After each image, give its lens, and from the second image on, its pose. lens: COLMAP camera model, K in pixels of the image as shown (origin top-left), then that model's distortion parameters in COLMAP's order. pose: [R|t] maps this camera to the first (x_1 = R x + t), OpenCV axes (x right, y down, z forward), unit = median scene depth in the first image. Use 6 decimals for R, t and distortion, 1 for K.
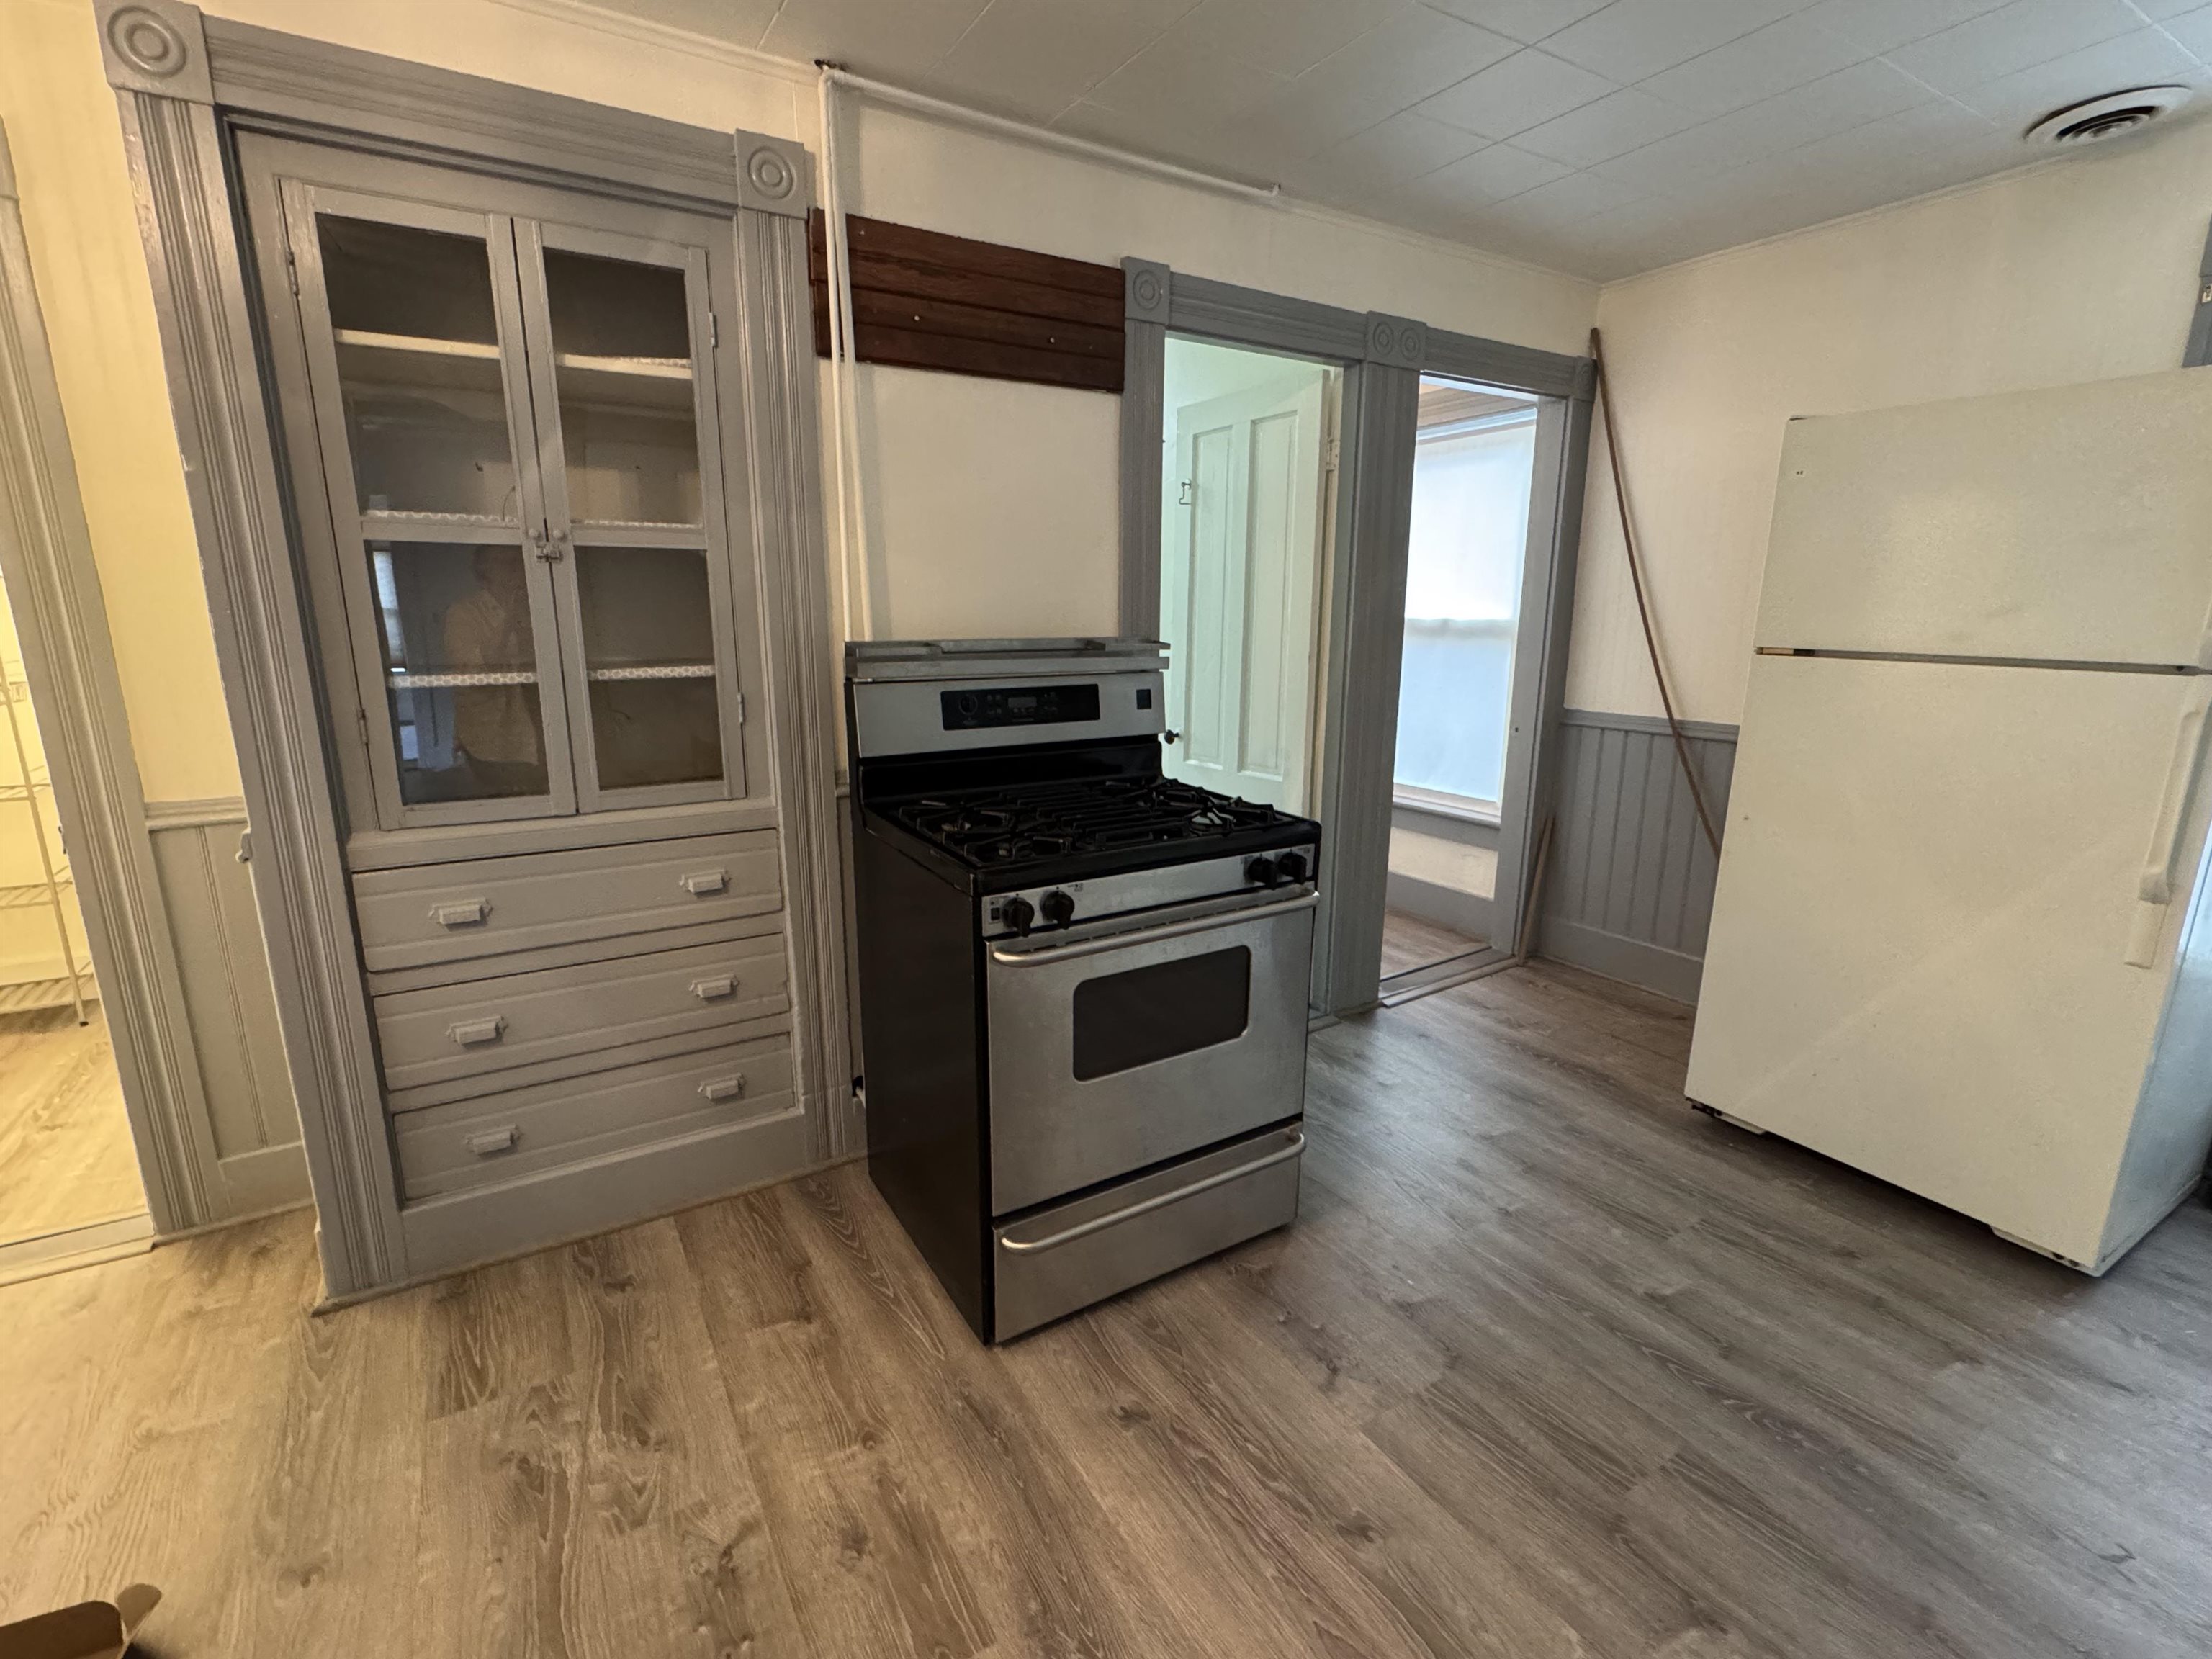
lens RADIAL K [[987.1, 0, 1096.1], [0, 987.1, 825.1], [0, 0, 1]] dist [-0.001403, -0.000612]
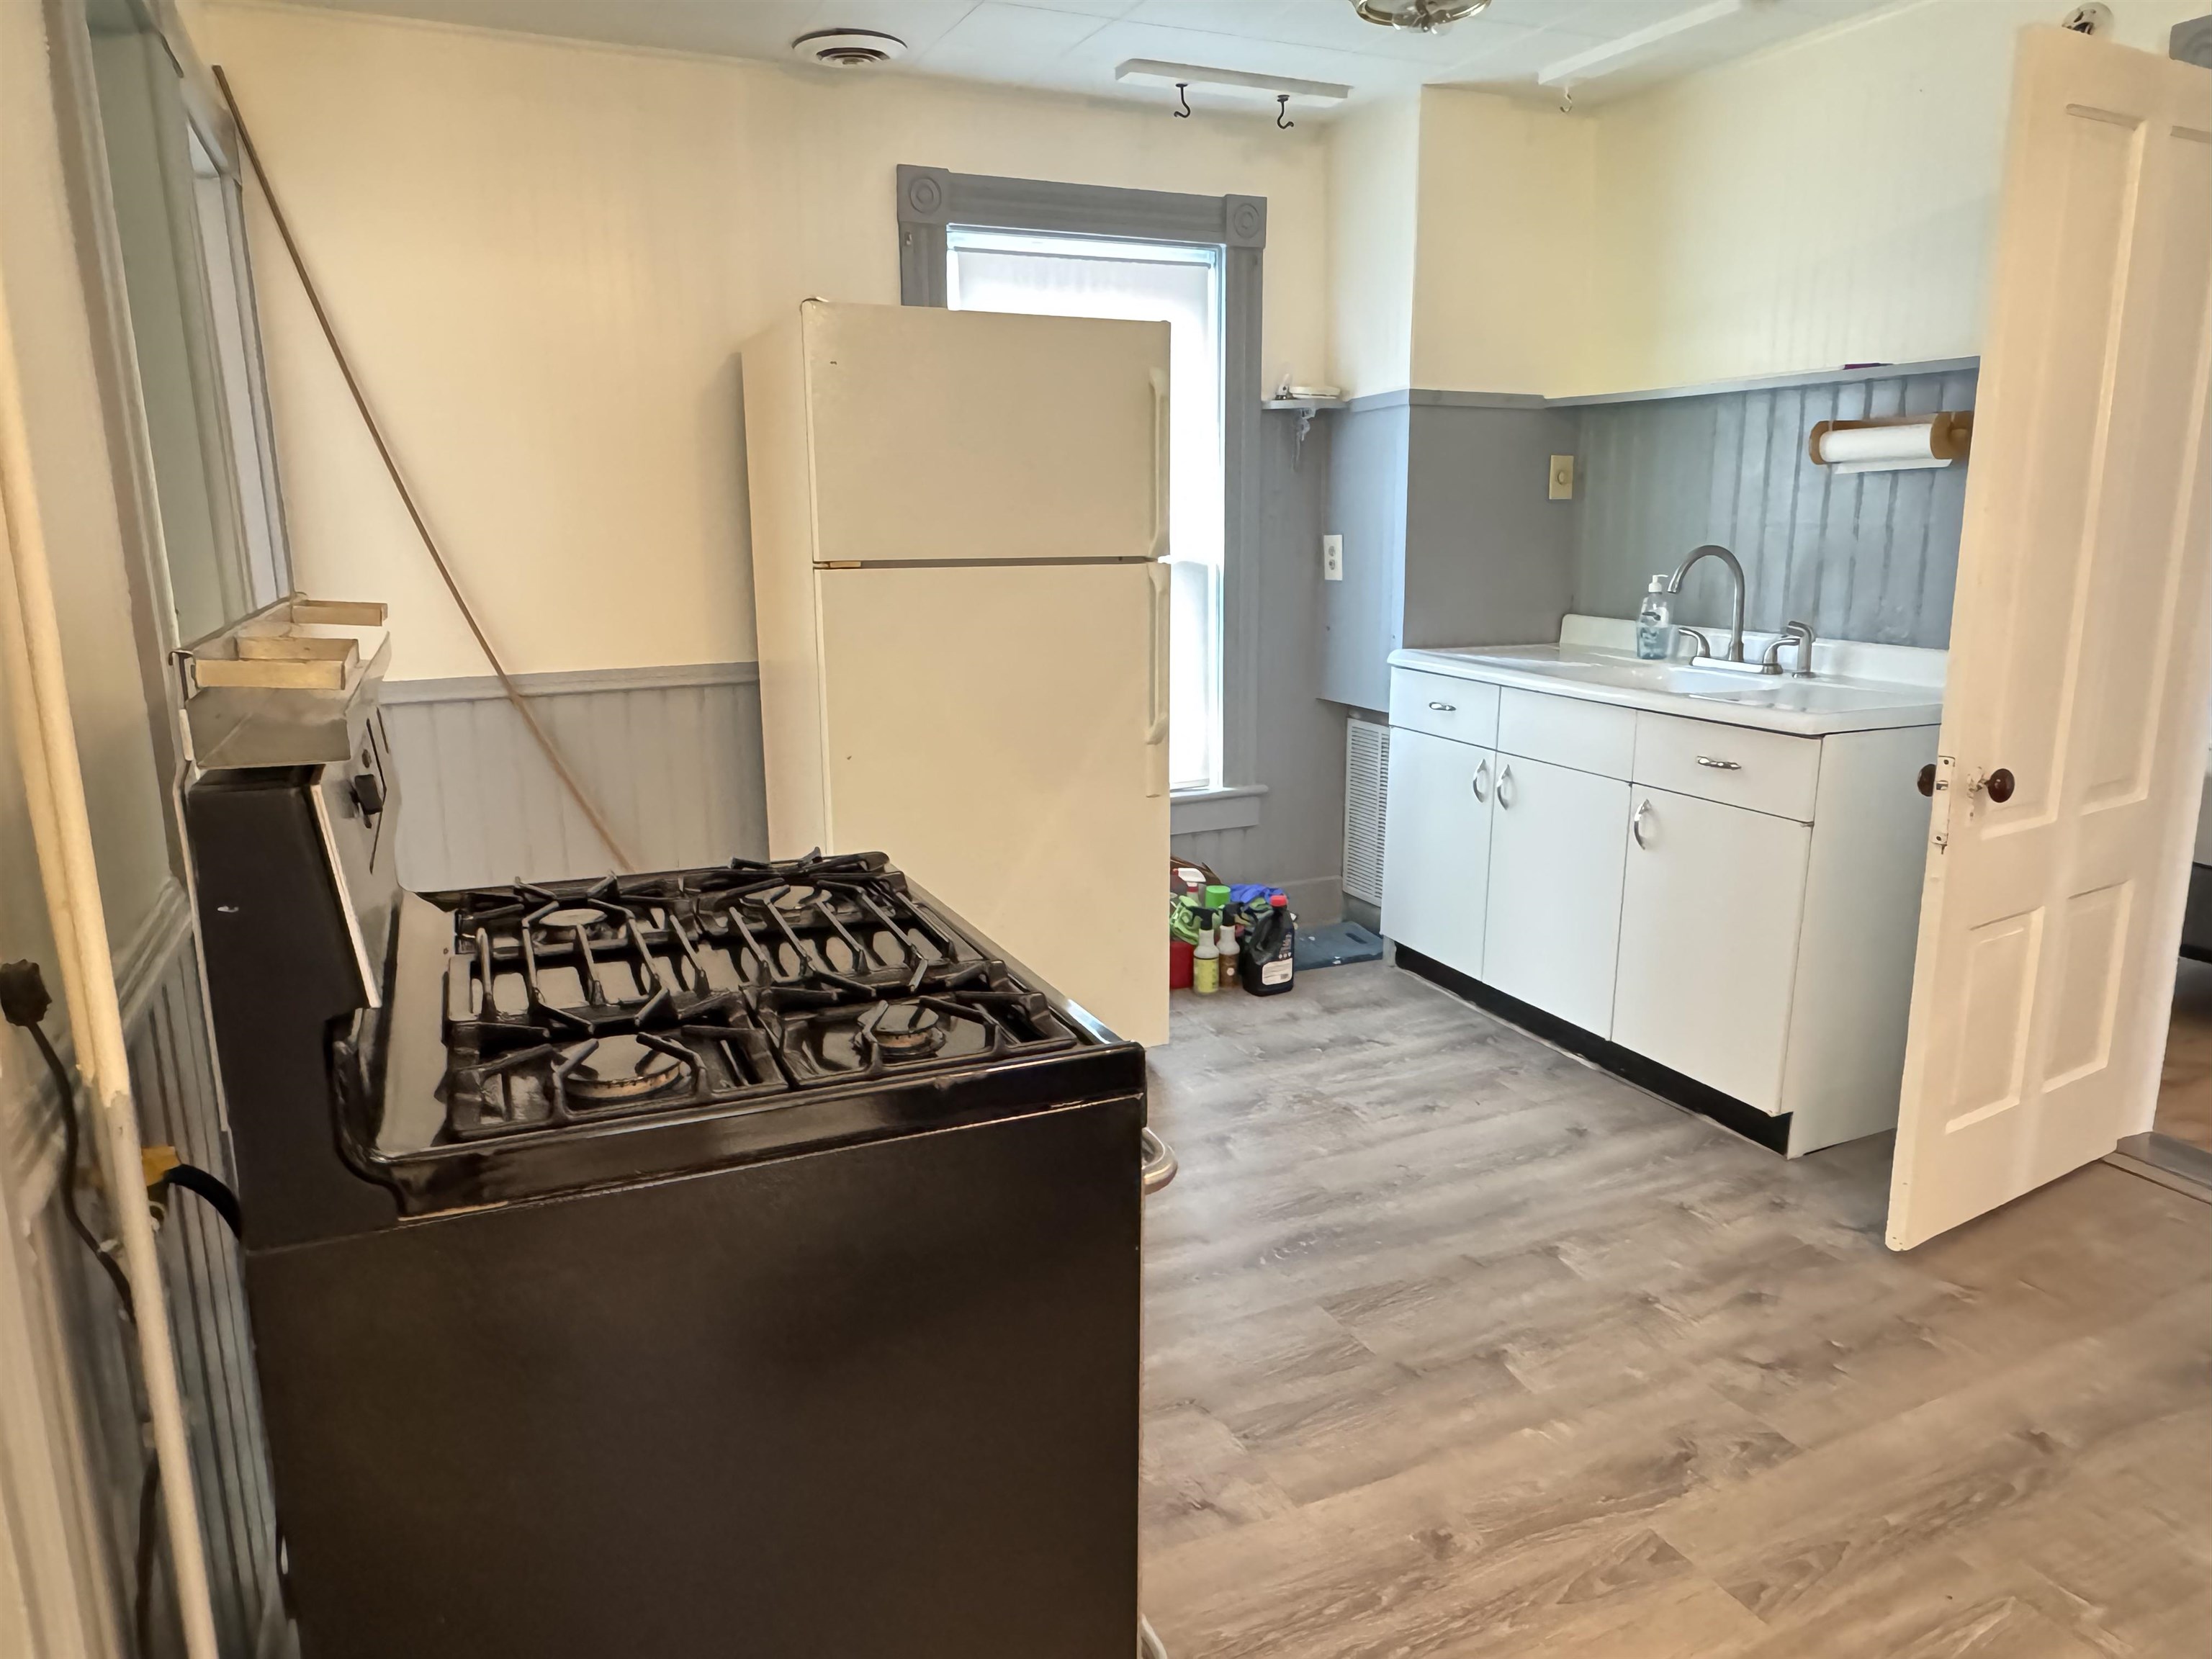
lens RADIAL K [[1446.8, 0, 1094.4], [0, 1446.8, 829.7], [0, 0, 1]] dist [0.005104, 0.001503]
pose [[0.116945, -0.219576, 0.968561, -0.620450], [0.229251, 0.954883, 0.188795, -0.152306], [-0.966317, 0.199965, 0.162007, 0.661357]]
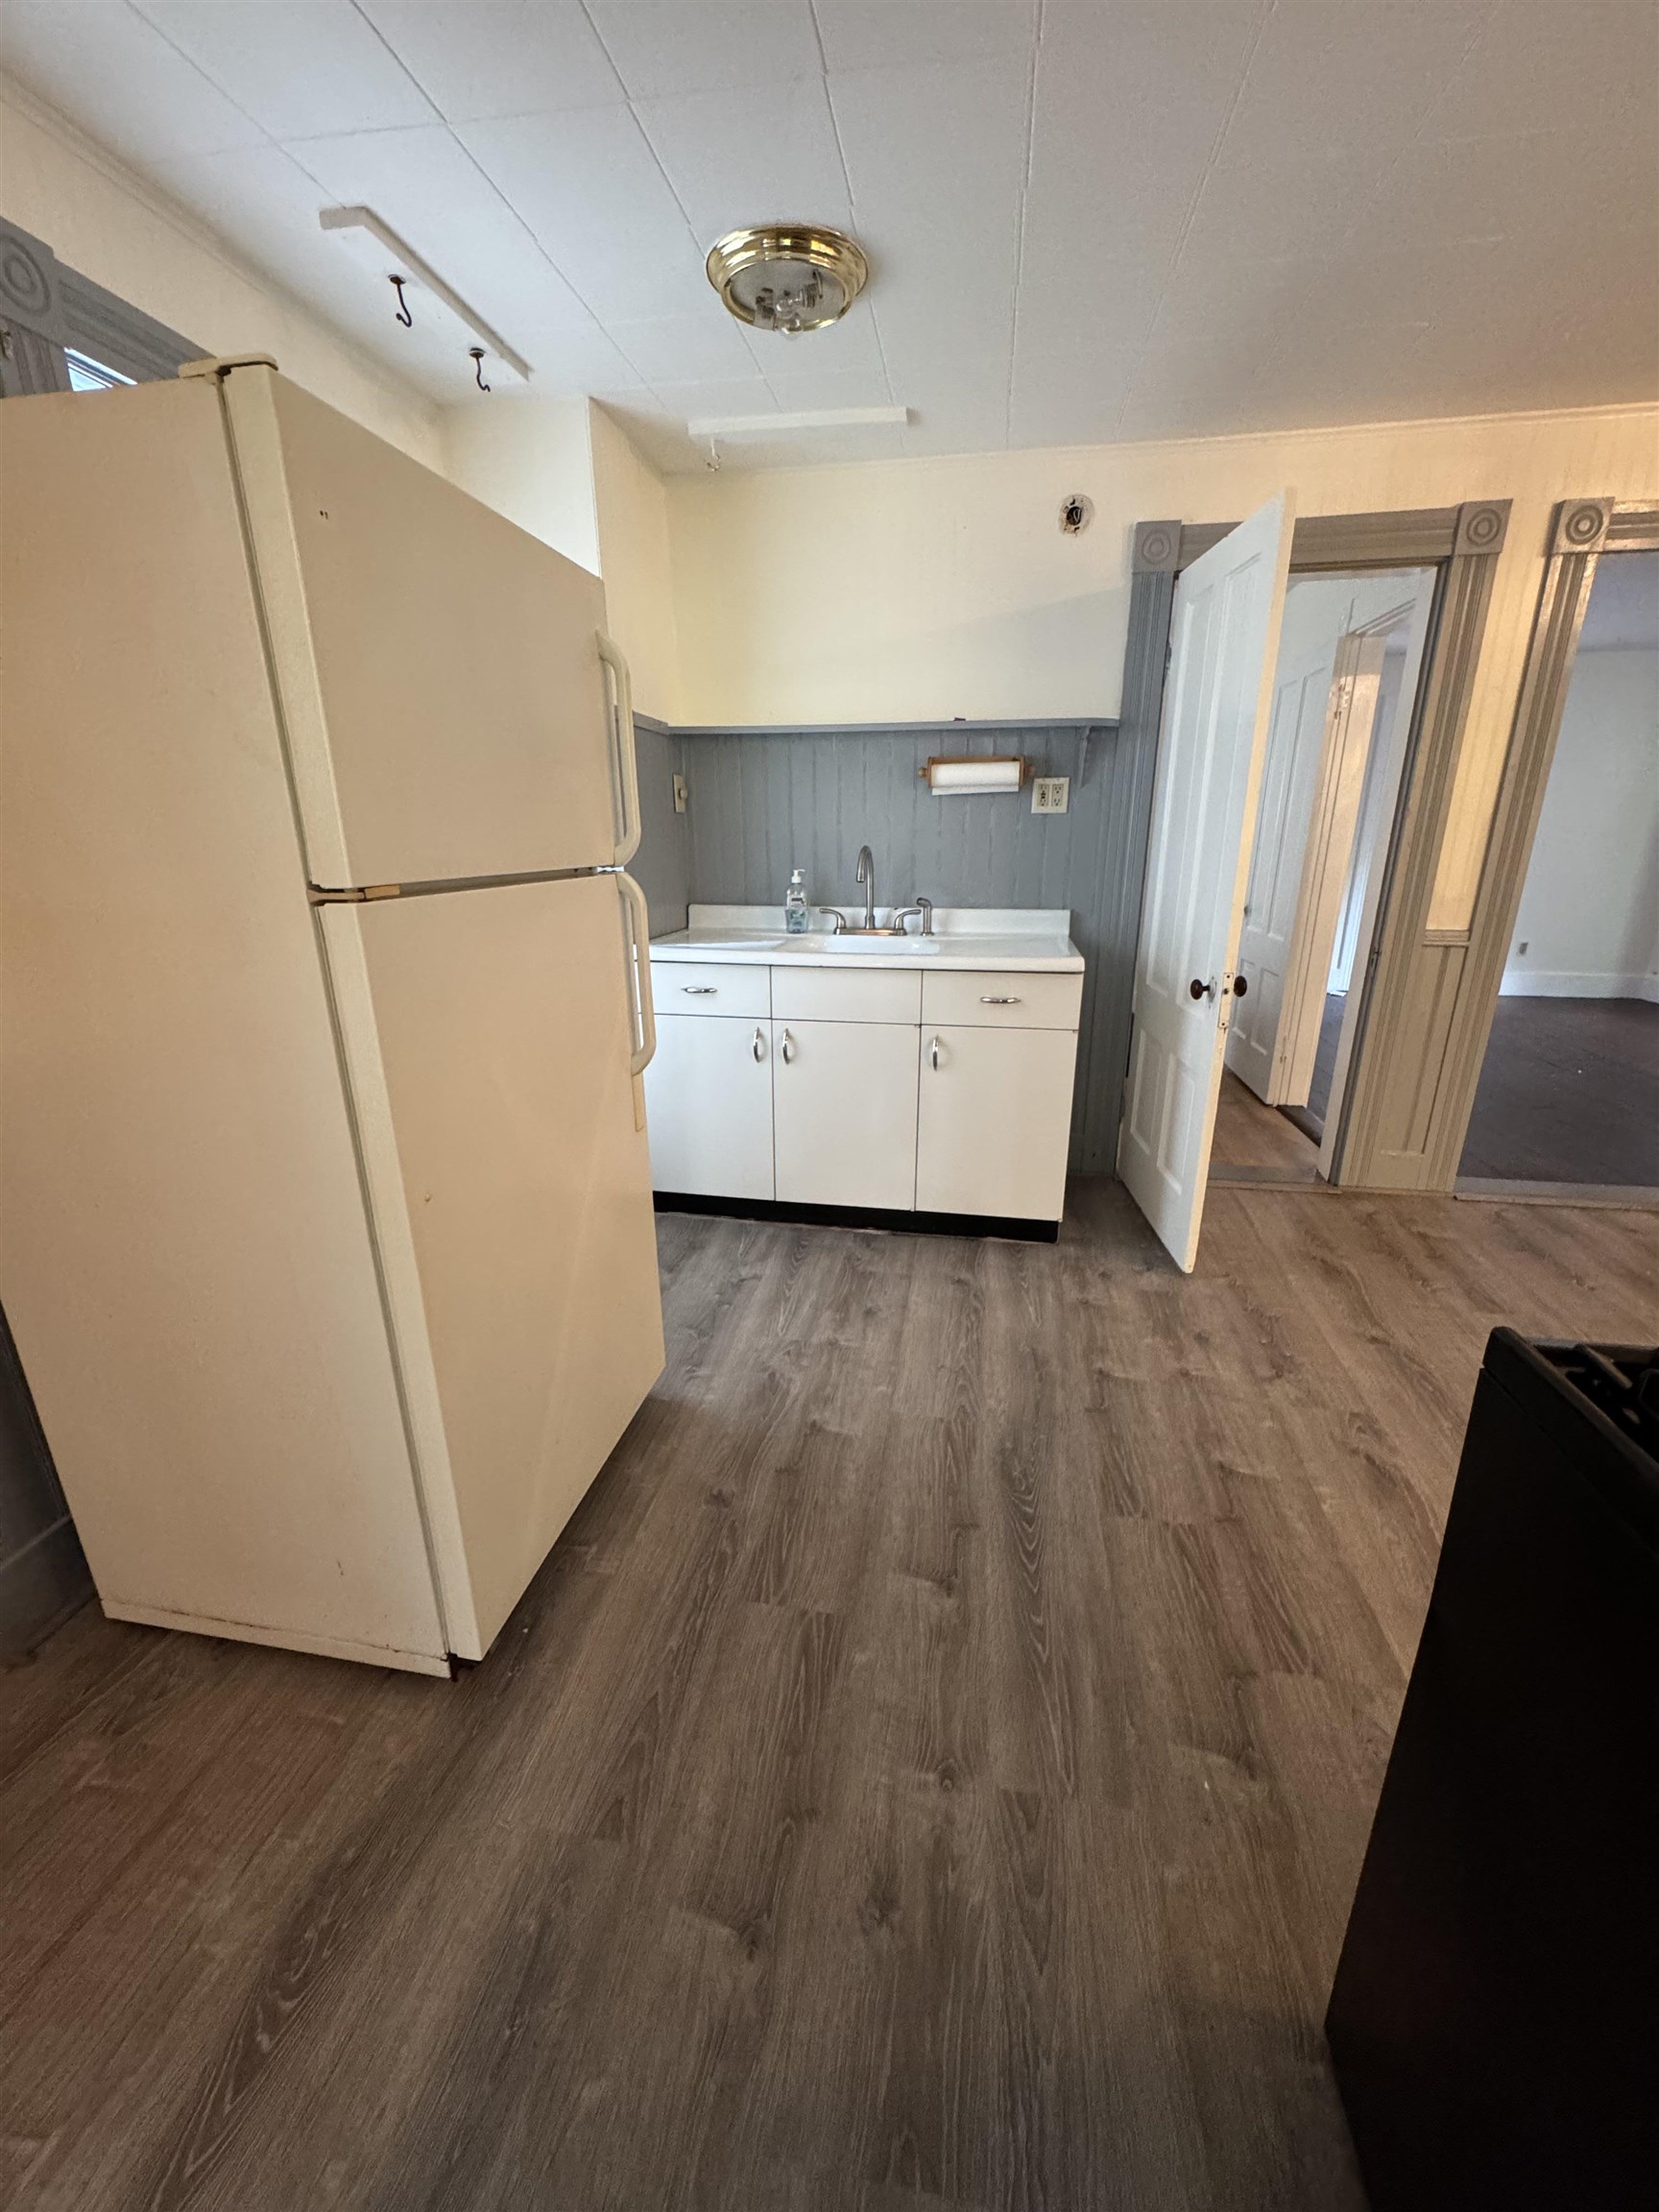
lens RADIAL K [[885.6, 0, 832.6], [0, 885.6, 1110.4], [0, 0, 1]] dist [-0.001294, -0.000448]
pose [[-0.761249, -0.196273, 0.618043, 0.211155], [0.149263, 0.874464, 0.461555, -0.272189], [-0.631047, 0.443609, -0.636389, 1.273470]]
